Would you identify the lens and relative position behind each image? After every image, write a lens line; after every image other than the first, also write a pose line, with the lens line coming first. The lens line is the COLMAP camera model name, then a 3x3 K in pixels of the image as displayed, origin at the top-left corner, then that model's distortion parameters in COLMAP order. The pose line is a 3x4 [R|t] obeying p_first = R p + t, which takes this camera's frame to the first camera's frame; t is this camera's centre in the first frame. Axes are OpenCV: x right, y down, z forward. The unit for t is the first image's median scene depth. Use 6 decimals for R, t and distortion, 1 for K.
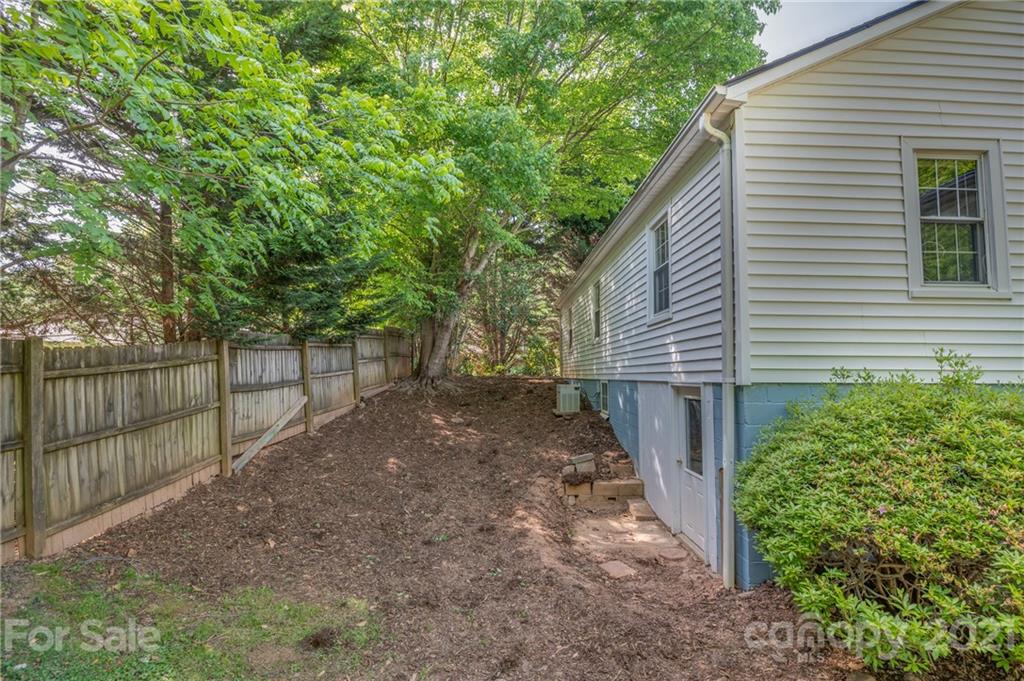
lens RADIAL K [[441.8, 0, 510.4], [0, 441.8, 347.2], [0, 0, 1]] dist [-0.010657, -0.000748]
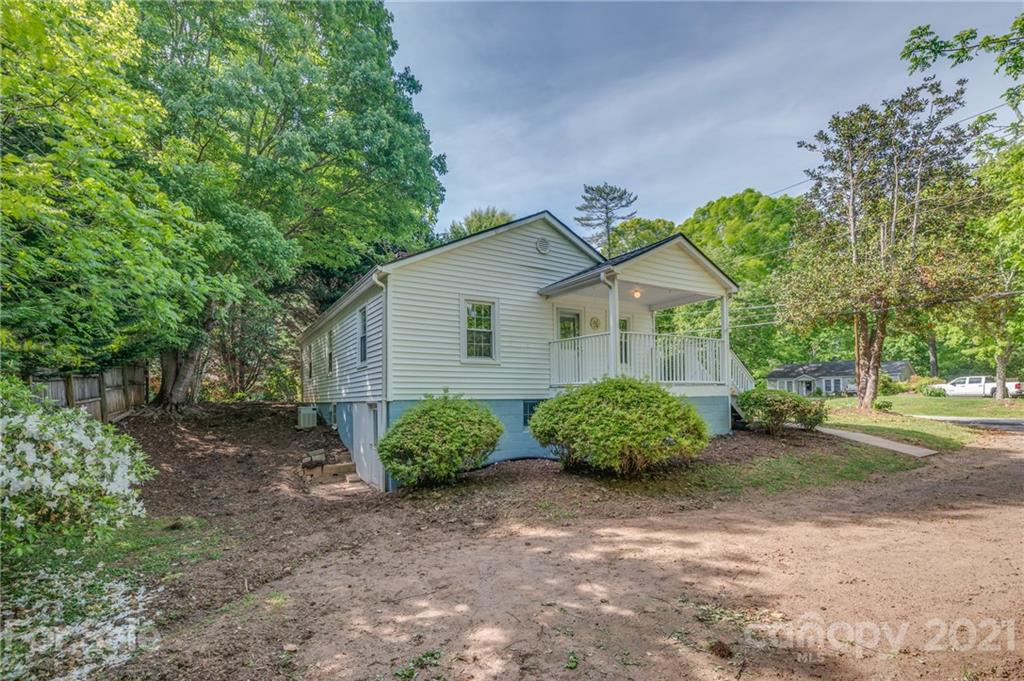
lens RADIAL K [[480.7, 0, 512.9], [0, 480.7, 392.7], [0, 0, 1]] dist [-0.007213, -0.000106]
pose [[0.864790, -0.006085, 0.502097, -0.078392], [-0.016411, 0.999050, 0.040373, -0.033751], [-0.501866, -0.043154, 0.863868, -0.729608]]
